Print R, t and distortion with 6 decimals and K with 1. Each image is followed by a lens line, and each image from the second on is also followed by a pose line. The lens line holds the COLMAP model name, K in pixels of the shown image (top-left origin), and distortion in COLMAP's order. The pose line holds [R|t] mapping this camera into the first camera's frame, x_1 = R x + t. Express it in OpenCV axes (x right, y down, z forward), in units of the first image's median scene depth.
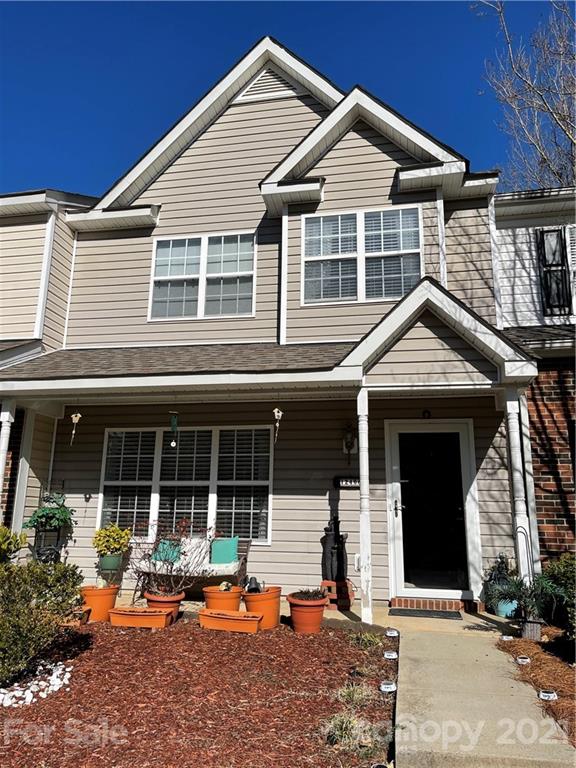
lens RADIAL K [[576.1, 0, 288.0], [0, 576.1, 384.0], [0, 0, 1]] dist [0.085487, 0.001836]
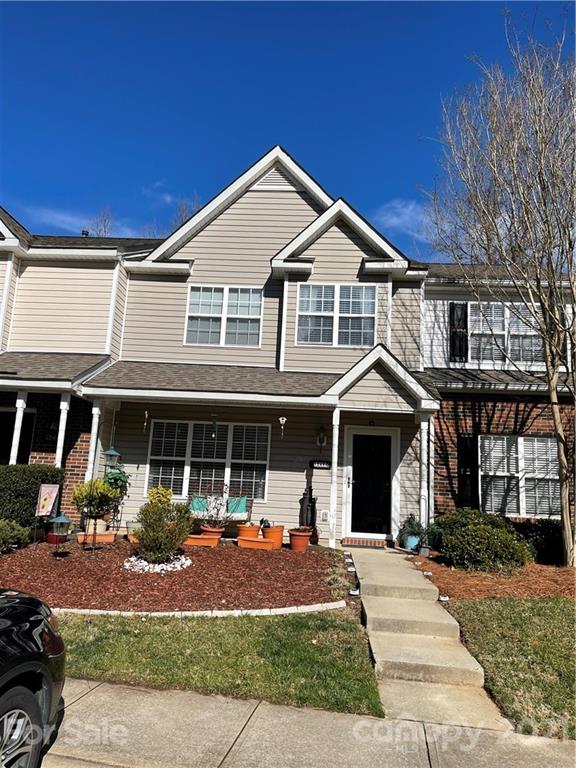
lens RADIAL K [[578.9, 0, 288.0], [0, 578.9, 384.0], [0, 0, 1]] dist [0.187290, -0.000333]
pose [[0.990035, 0.061901, 0.126488, -0.179247], [-0.067619, 0.996851, 0.041425, -0.097910], [-0.123526, -0.049565, 0.991103, -0.491957]]
